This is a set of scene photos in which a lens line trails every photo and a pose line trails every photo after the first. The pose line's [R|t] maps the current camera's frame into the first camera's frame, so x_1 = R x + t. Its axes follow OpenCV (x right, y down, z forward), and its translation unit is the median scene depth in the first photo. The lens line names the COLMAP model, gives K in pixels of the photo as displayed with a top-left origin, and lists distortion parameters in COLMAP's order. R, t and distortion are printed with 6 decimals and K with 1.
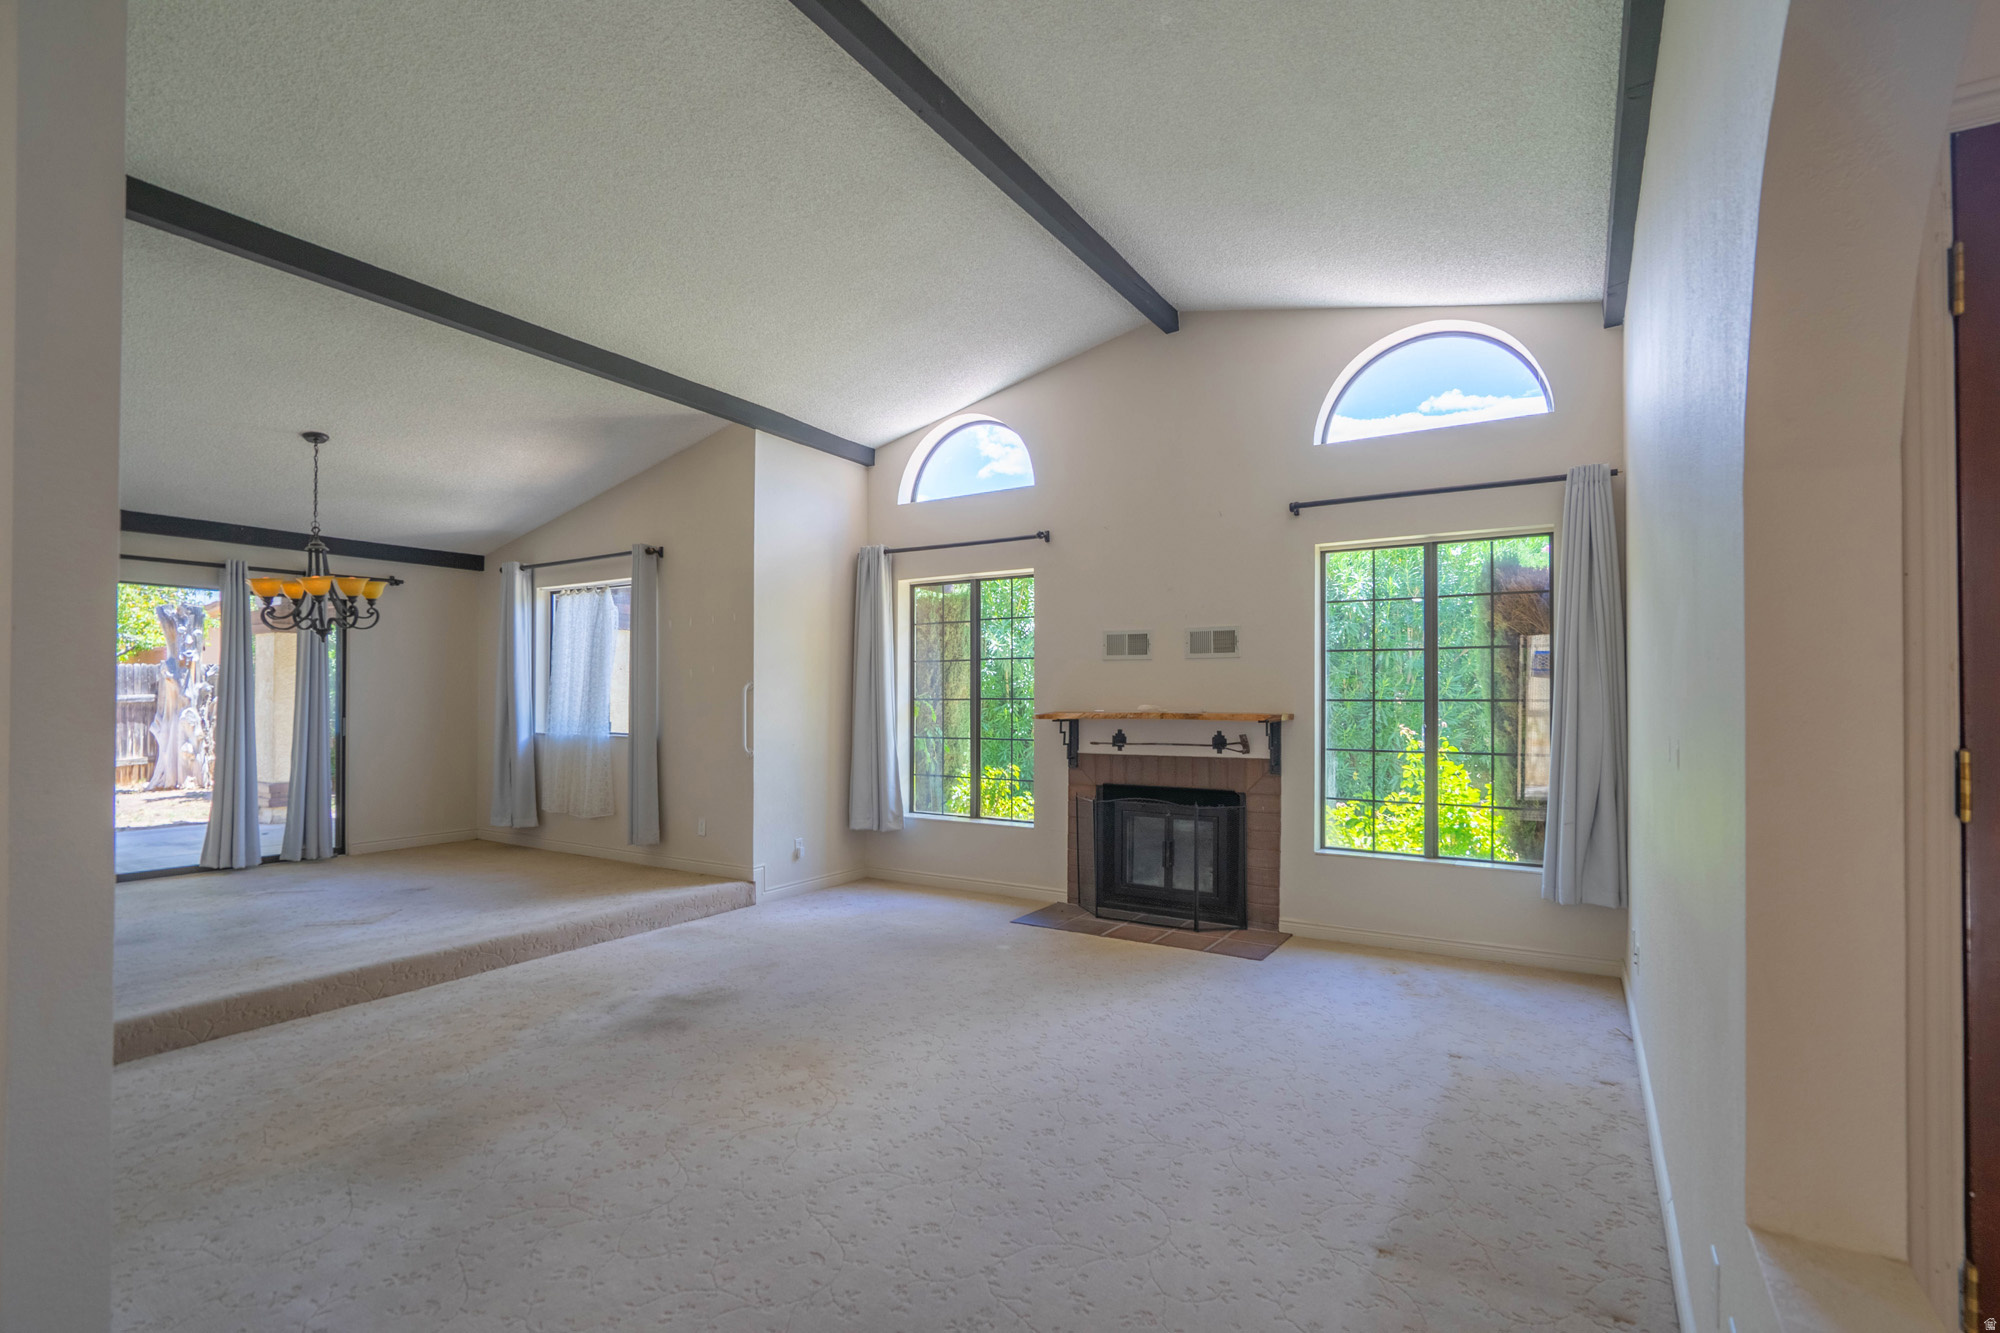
lens RADIAL K [[909.4, 0, 968.0], [0, 909.4, 675.4], [0, 0, 1]] dist [0.006707, 0.001098]
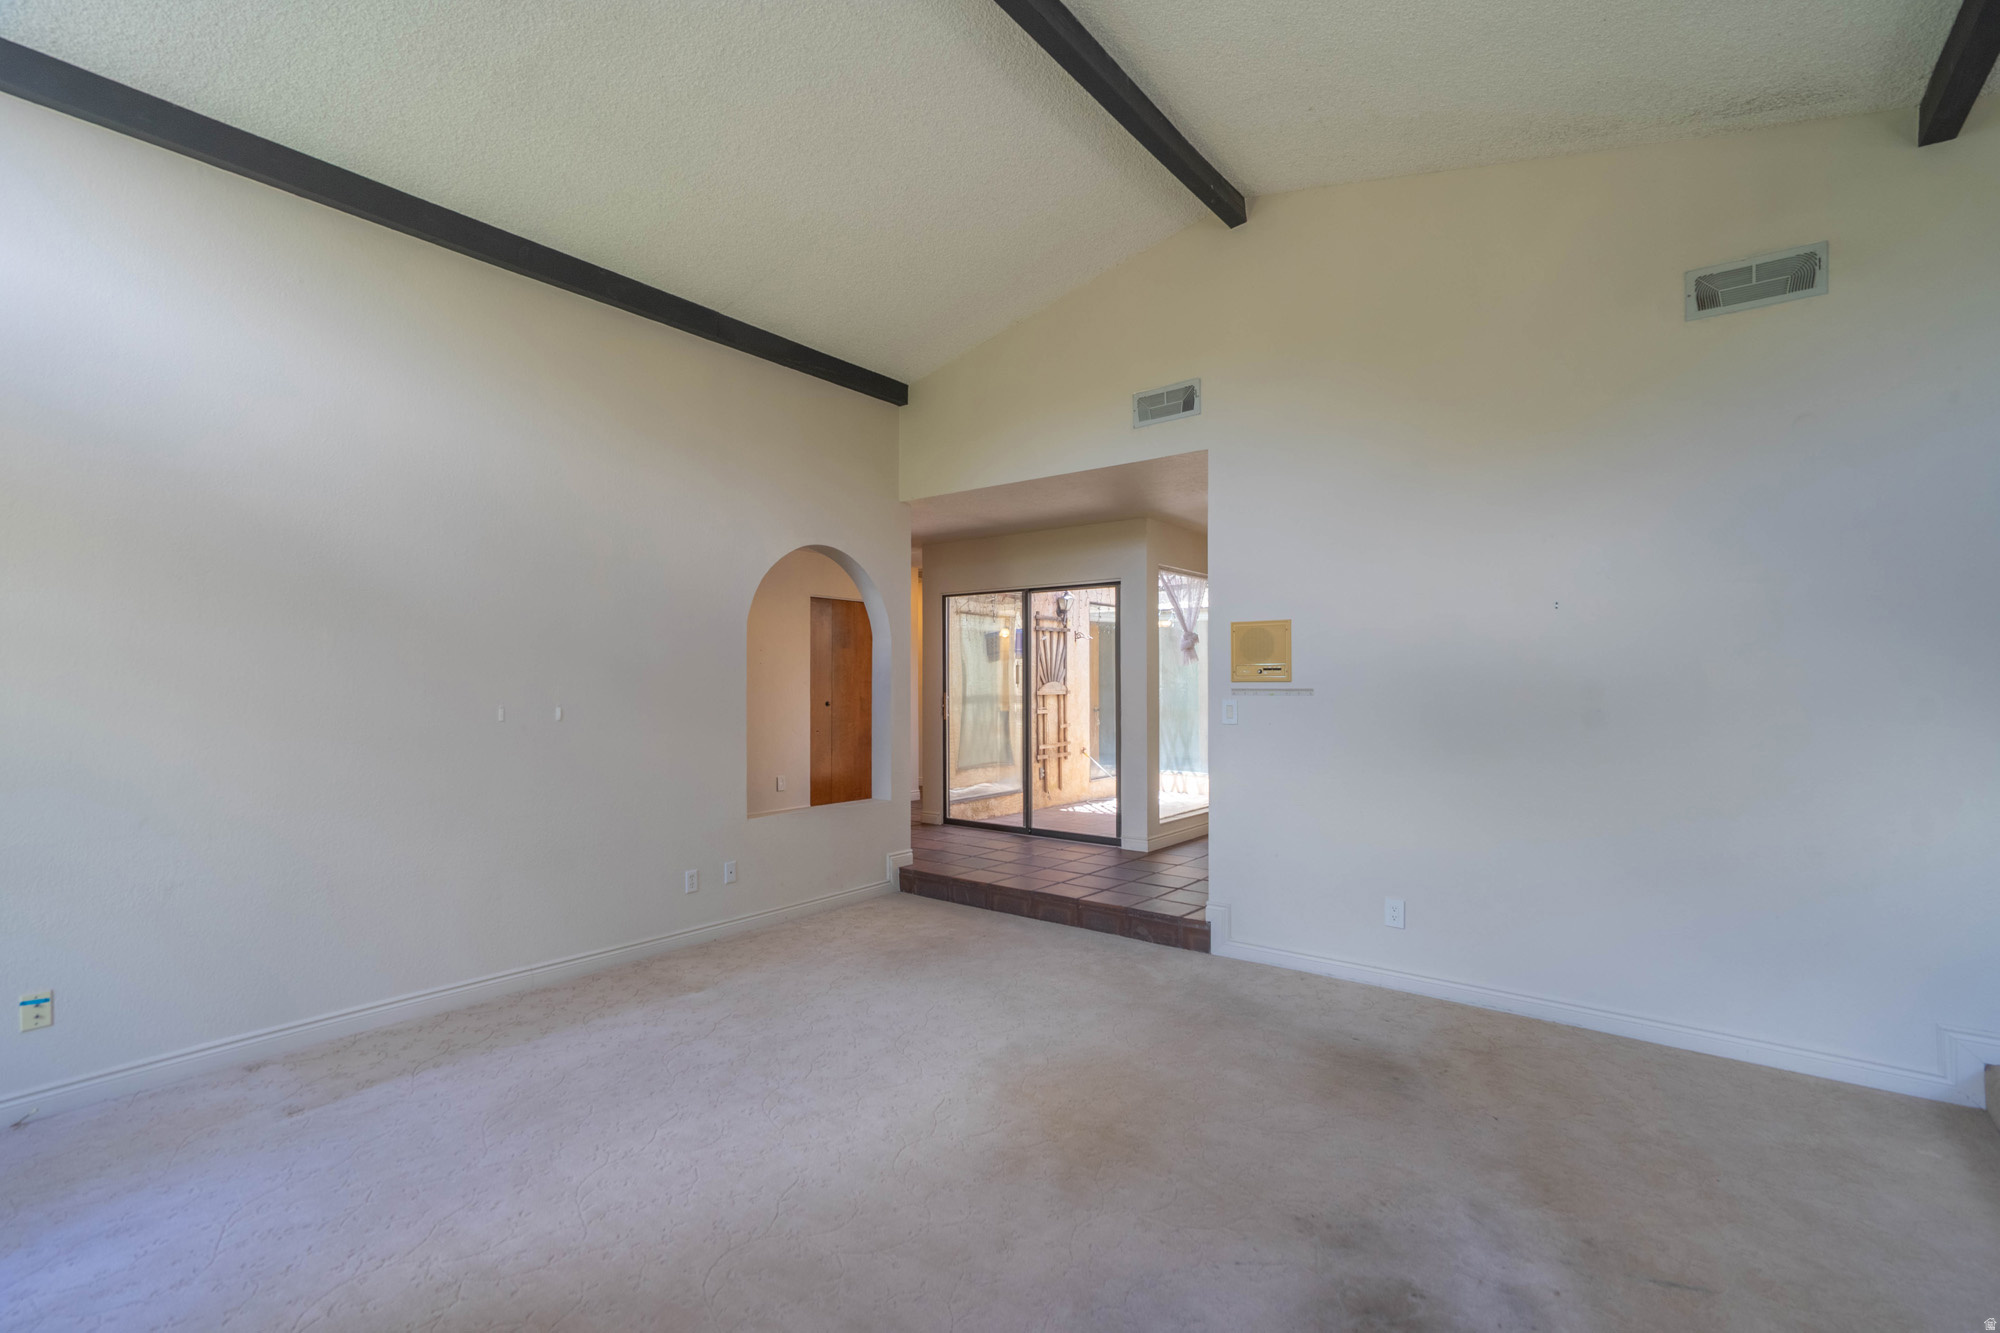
lens RADIAL K [[909.4, 0, 977.5], [0, 909.4, 679.8], [0, 0, 1]] dist [0.006707, 0.001098]
pose [[-0.996419, 0.001005, 0.084541, -0.092162], [-0.001284, 0.999634, -0.027016, 0.024973], [-0.084537, -0.027028, -0.996054, 1.044938]]
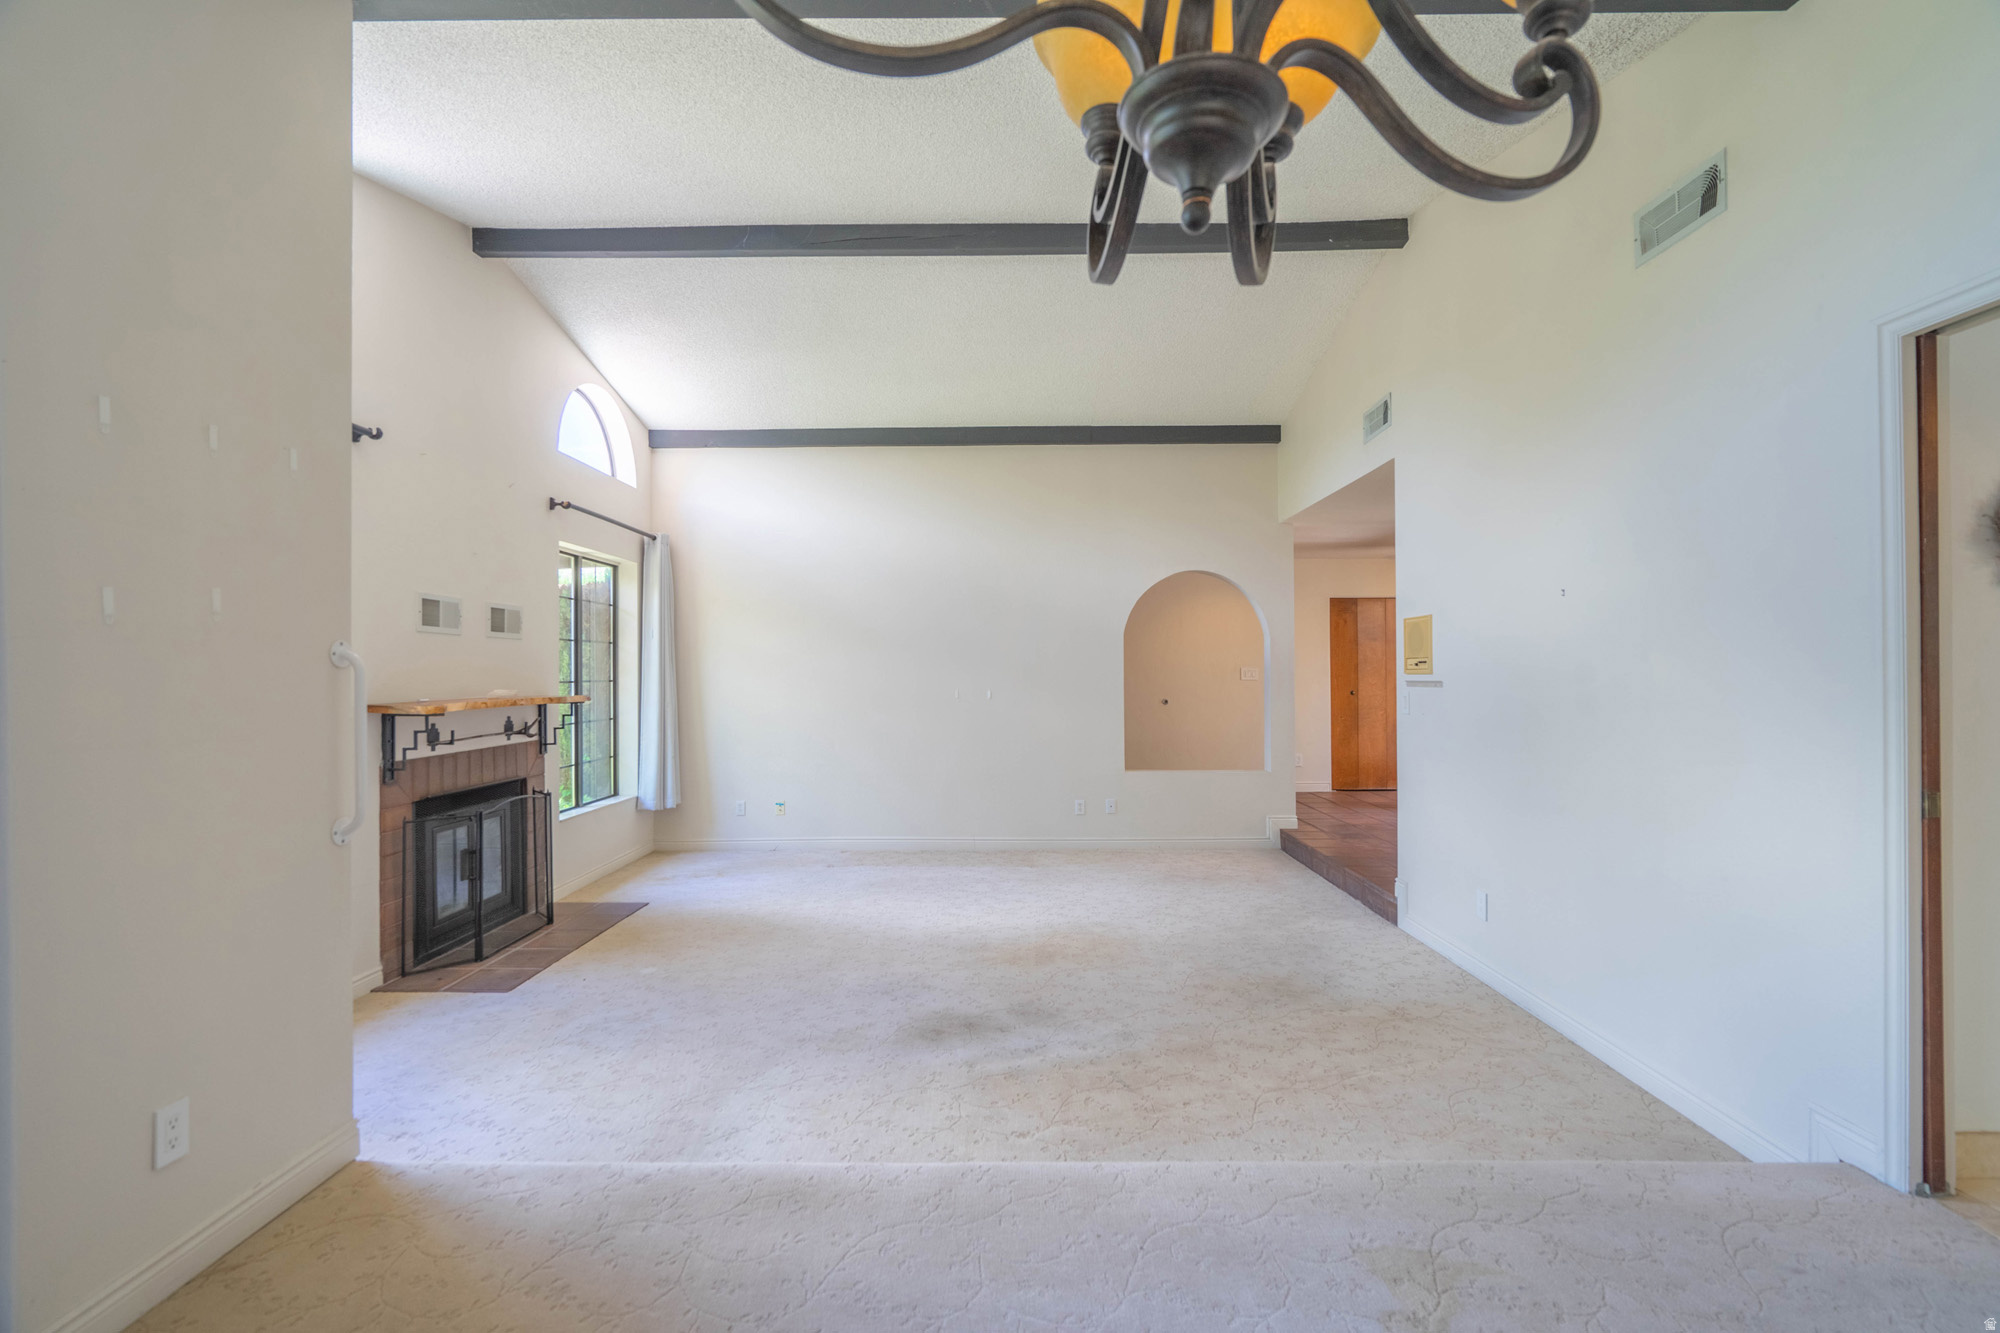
lens RADIAL K [[909.4, 0, 1009.8], [0, 909.4, 667.2], [0, 0, 1]] dist [0.006707, 0.001098]
pose [[-0.546204, 0.010929, 0.837581, -0.738803], [-0.013638, 0.999666, -0.021938, 0.022458], [-0.837541, -0.023406, -0.545872, 1.007879]]
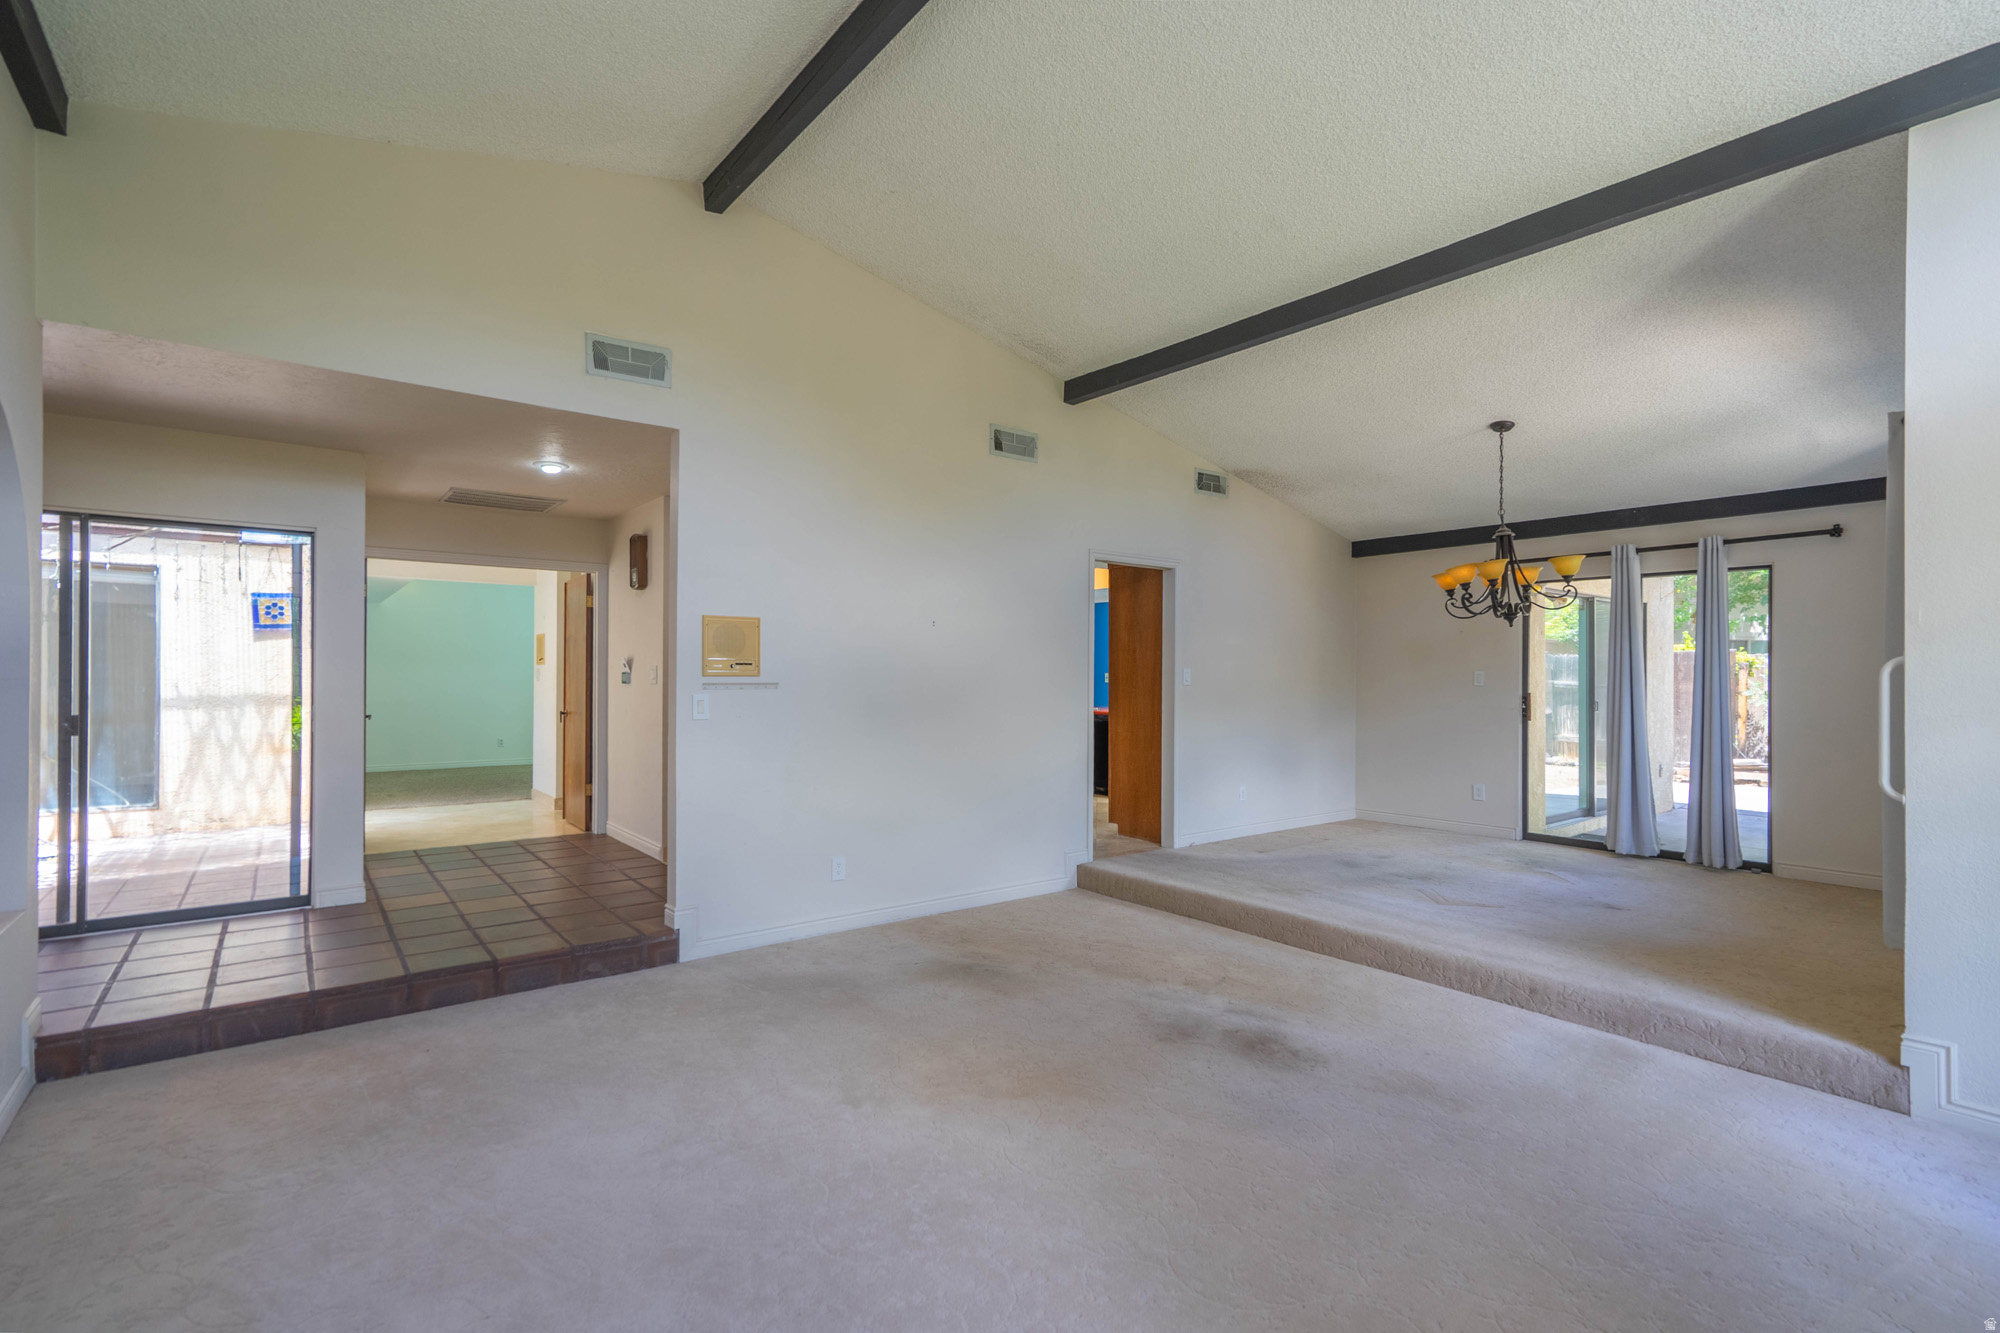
lens RADIAL K [[909.4, 0, 983.9], [0, 909.4, 676.9], [0, 0, 1]] dist [0.006707, 0.001098]
pose [[-0.322763, -0.000388, -0.946480, 0.398614], [0.014844, 0.999875, -0.005472, 0.013836], [0.946363, -0.015816, -0.322717, 0.720086]]
